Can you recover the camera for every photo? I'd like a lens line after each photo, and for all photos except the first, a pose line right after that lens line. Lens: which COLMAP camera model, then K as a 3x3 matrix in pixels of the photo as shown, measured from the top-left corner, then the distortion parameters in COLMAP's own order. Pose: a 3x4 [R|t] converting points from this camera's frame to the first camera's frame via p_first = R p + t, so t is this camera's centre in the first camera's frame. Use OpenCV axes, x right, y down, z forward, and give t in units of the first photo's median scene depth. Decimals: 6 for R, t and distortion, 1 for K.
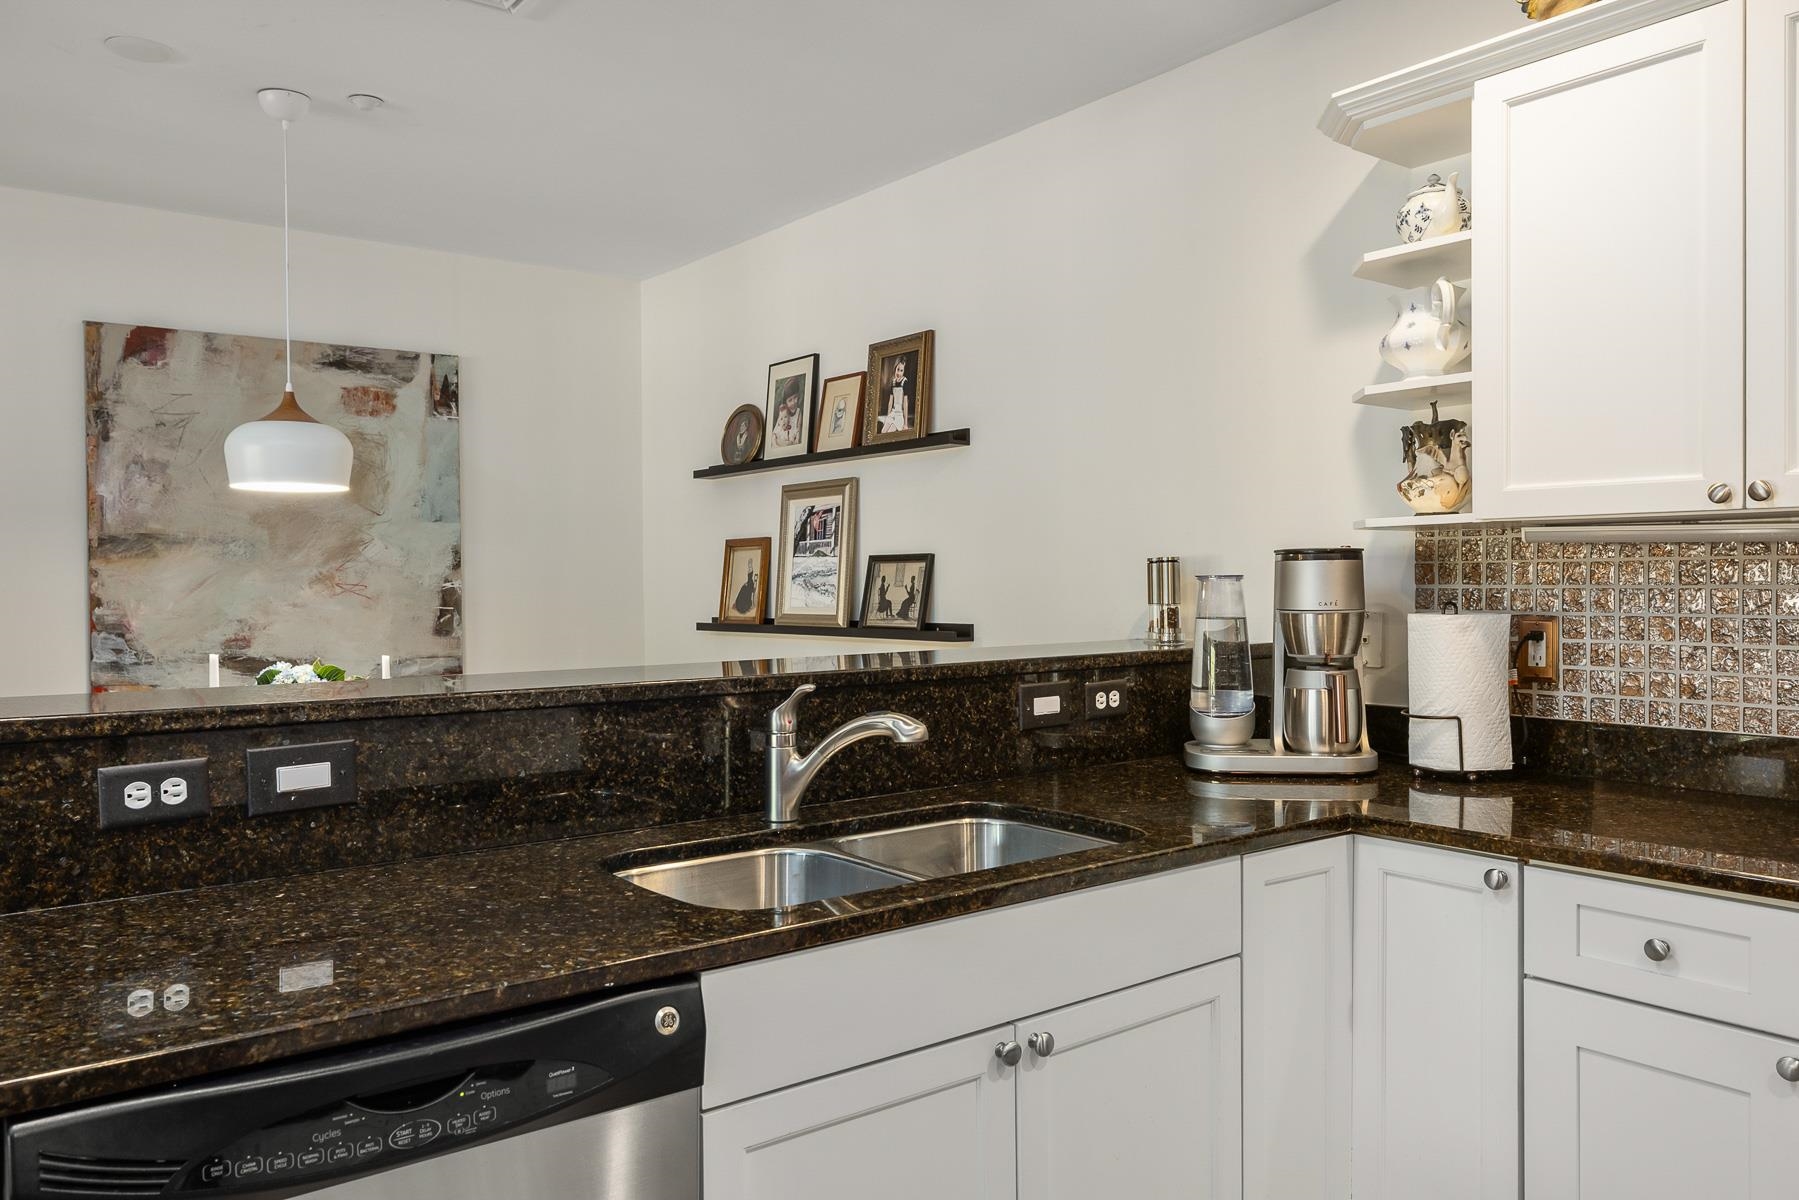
lens RADIAL K [[1305.4, 0, 900.6], [0, 1305.4, 595.5], [0, 0, 1]] dist [-0.002172, 0.005357]
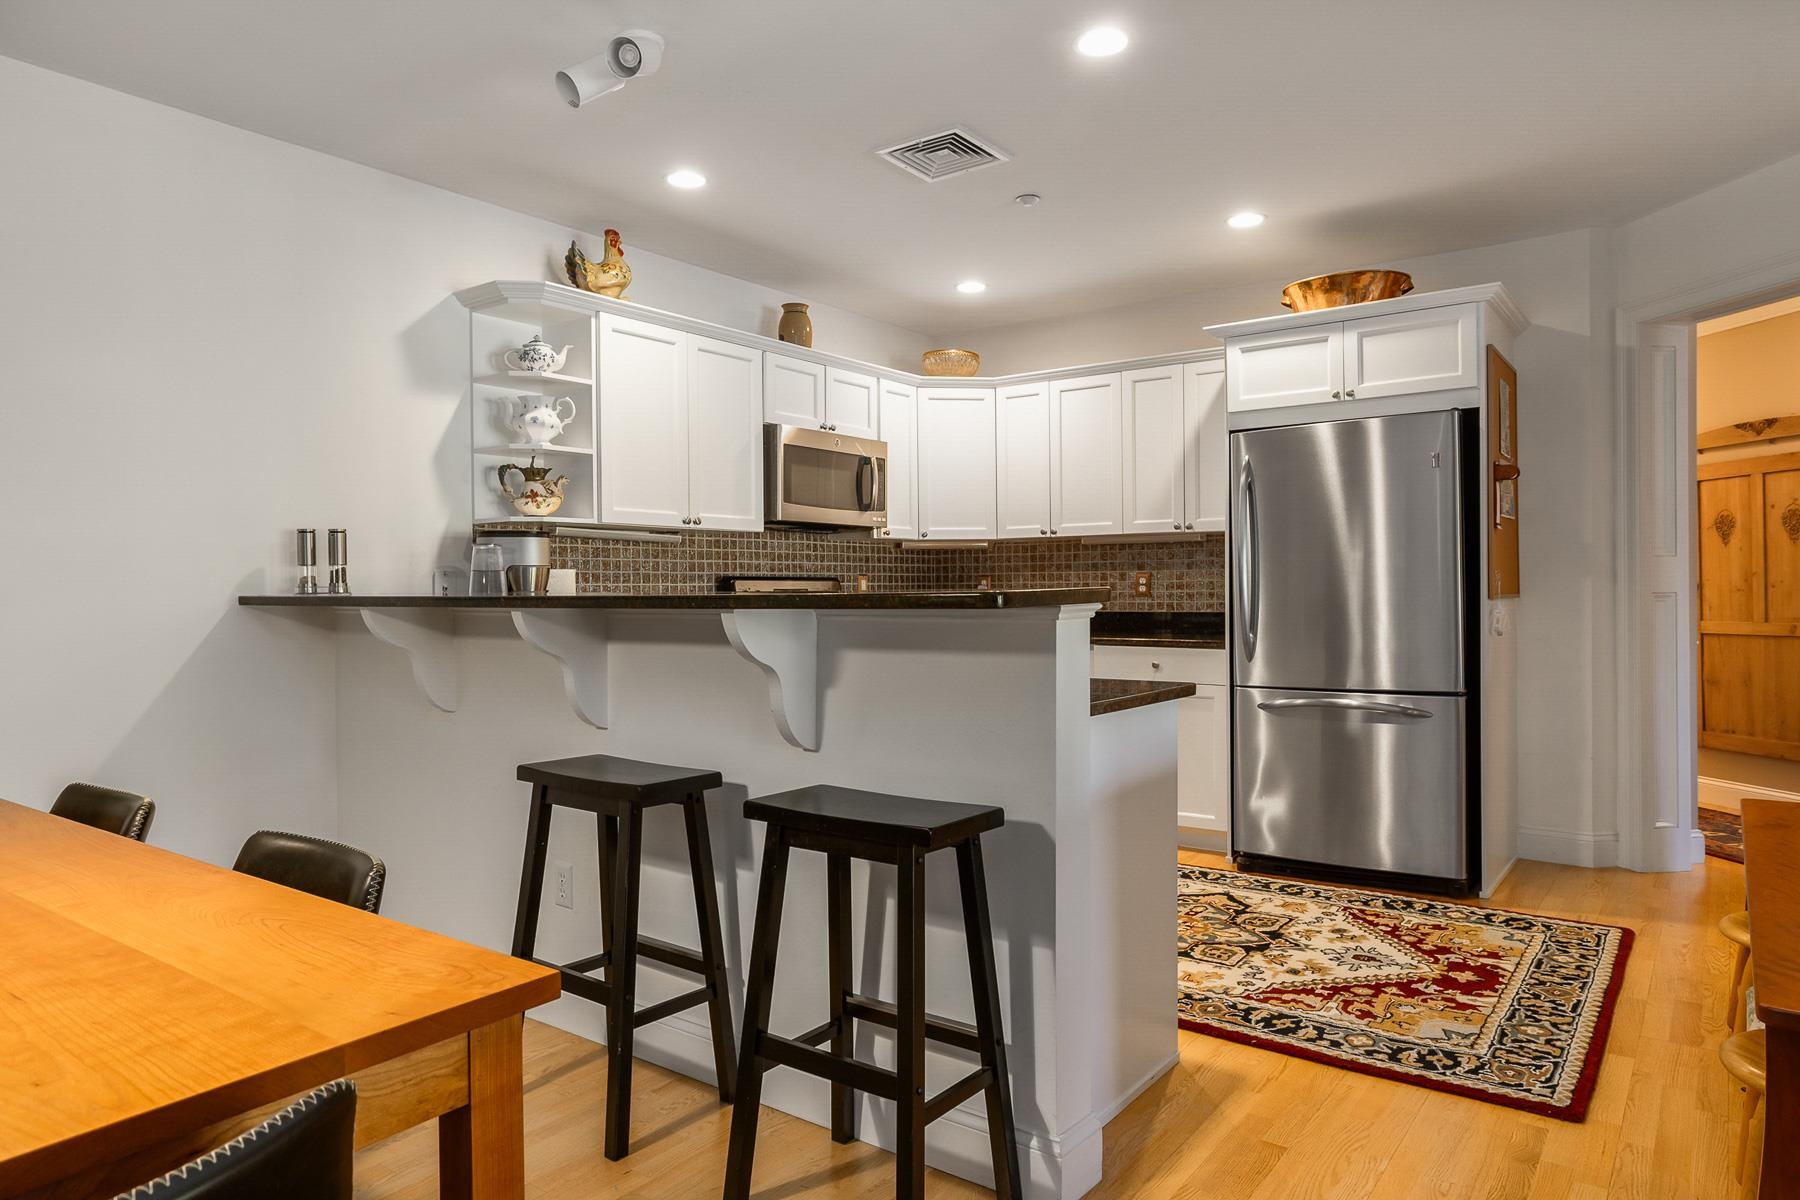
lens RADIAL K [[1140.8, 0, 900.0], [0, 1140.8, 580.7], [0, 0, 1]] dist [0.007287, -0.006291]
pose [[-0.269863, 0.015999, 0.962766, -0.823553], [0.020930, 0.999723, -0.010747, 0.036633], [-0.962671, 0.017250, -0.270123, 0.598745]]
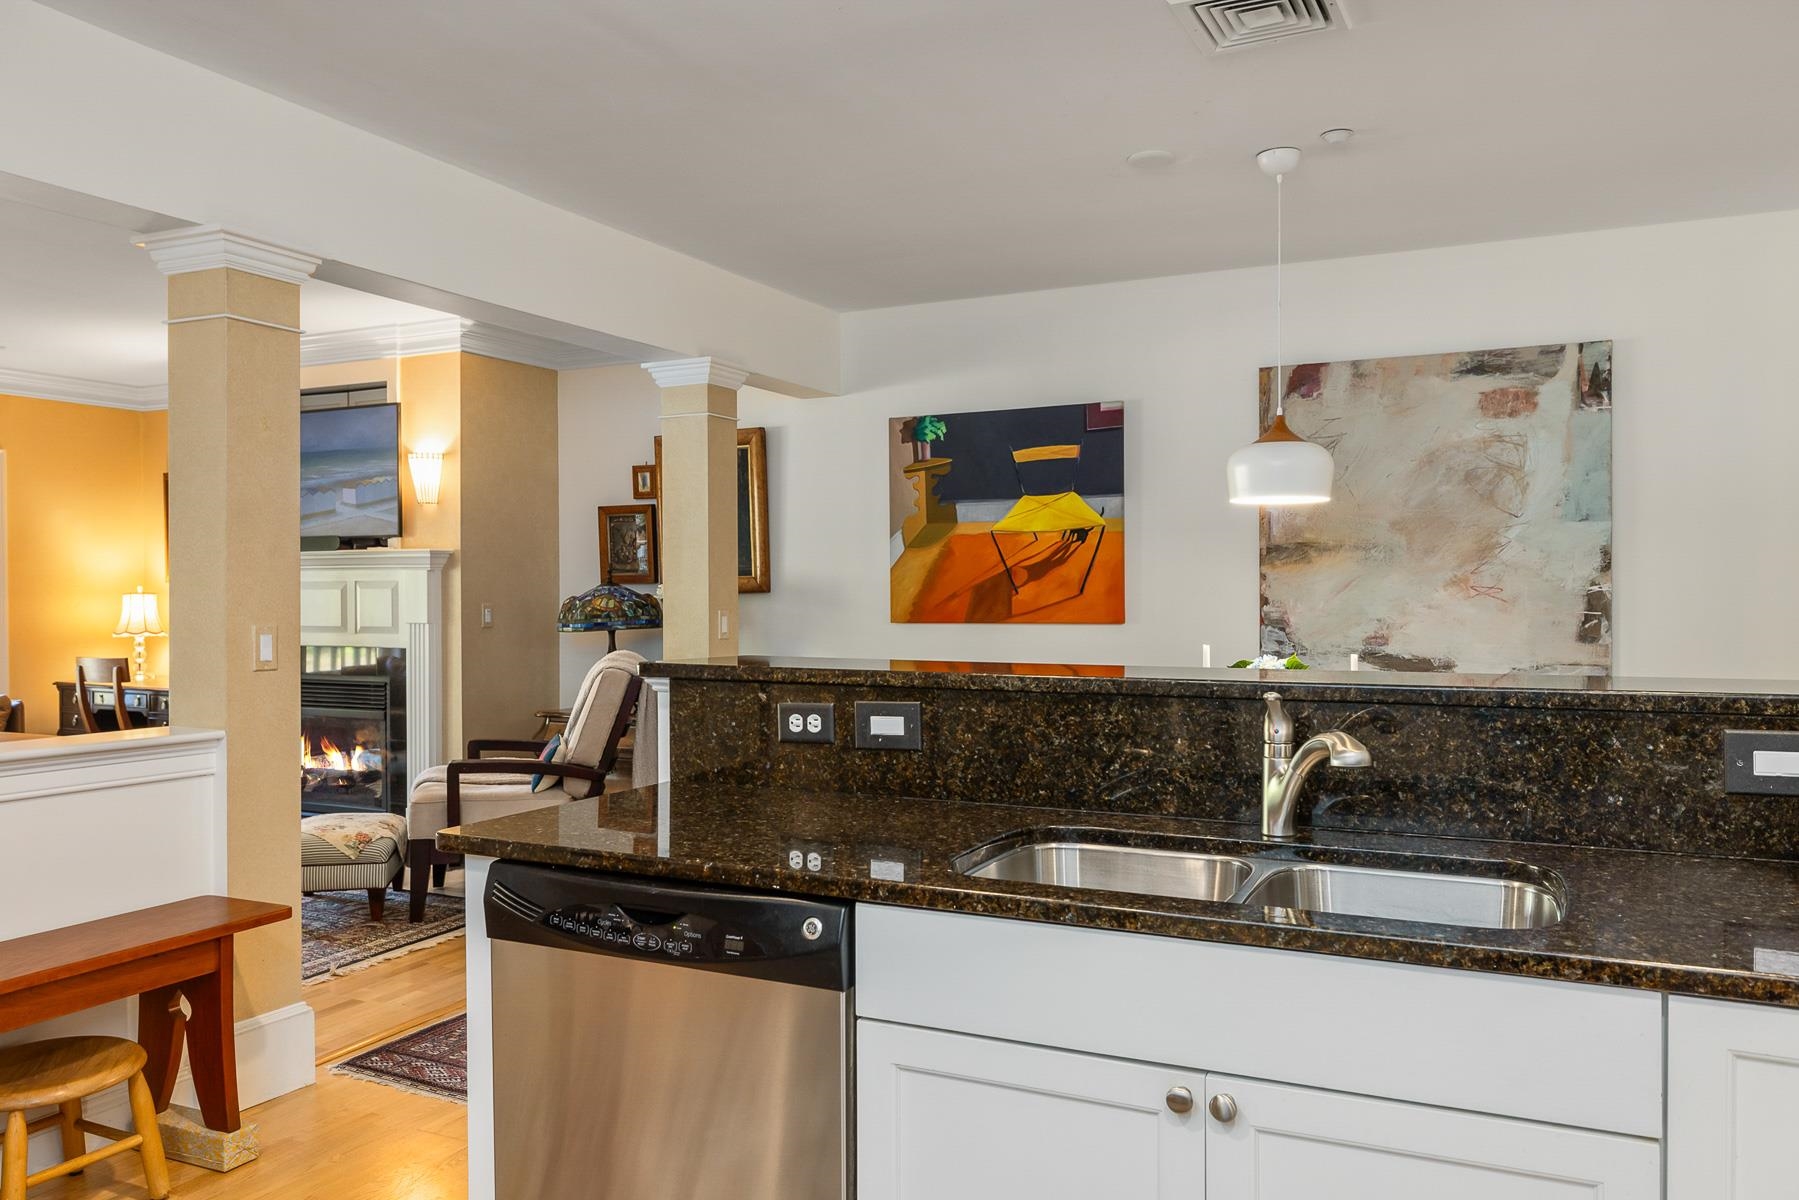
lens RADIAL K [[1305.4, 0, 888.5], [0, 1305.4, 603.3], [0, 0, 1]] dist [-0.002172, 0.005357]
pose [[0.444482, 0.015410, -0.895655, 0.334820], [-0.011938, 0.999865, 0.011278, -0.002244], [0.895708, 0.005679, 0.444606, 0.168803]]
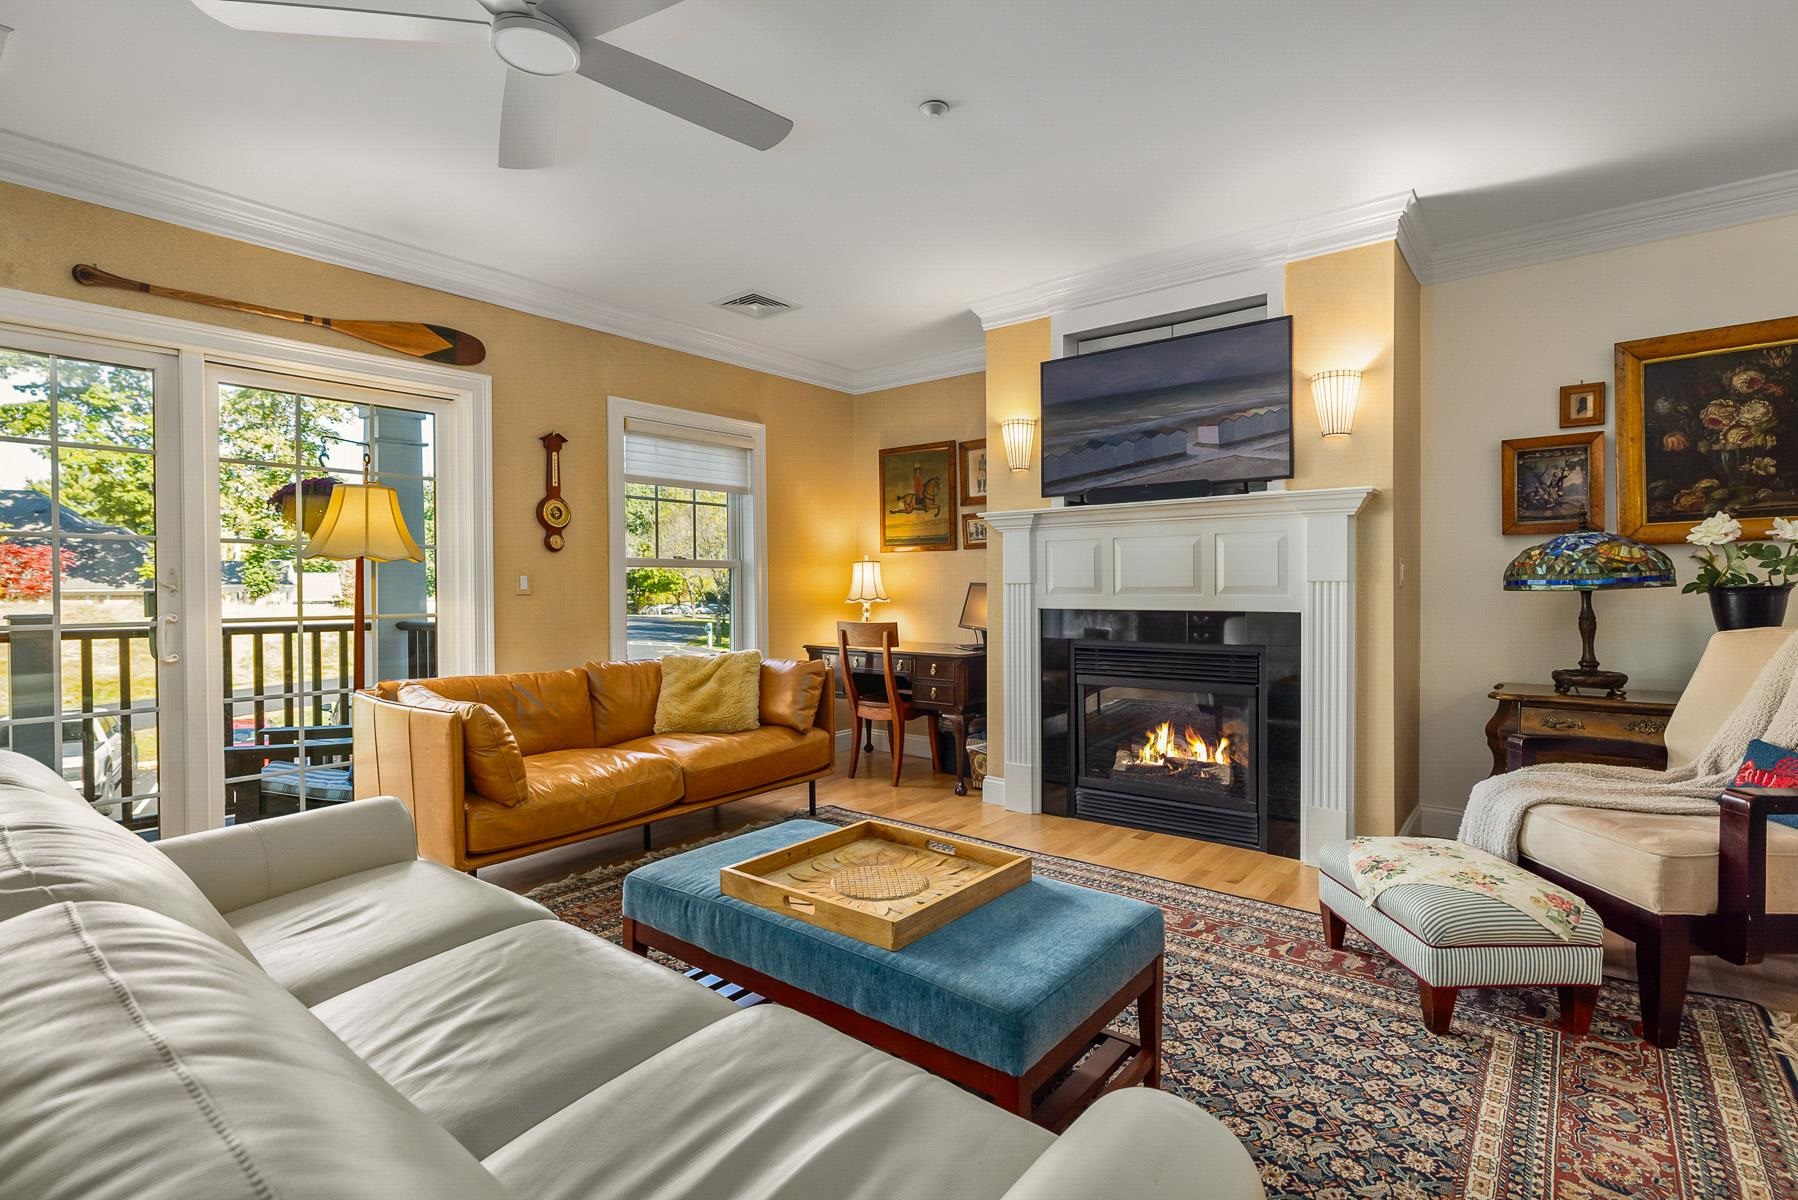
lens RADIAL K [[849.8, 0, 904.4], [0, 849.8, 593.9], [0, 0, 1]] dist [-0.004465, 0.001674]
pose [[0.243250, 0.017414, -0.969807, -0.620340], [-0.006702, 0.999845, 0.016273, 0.048262], [0.969941, 0.002541, 0.243329, -0.249409]]
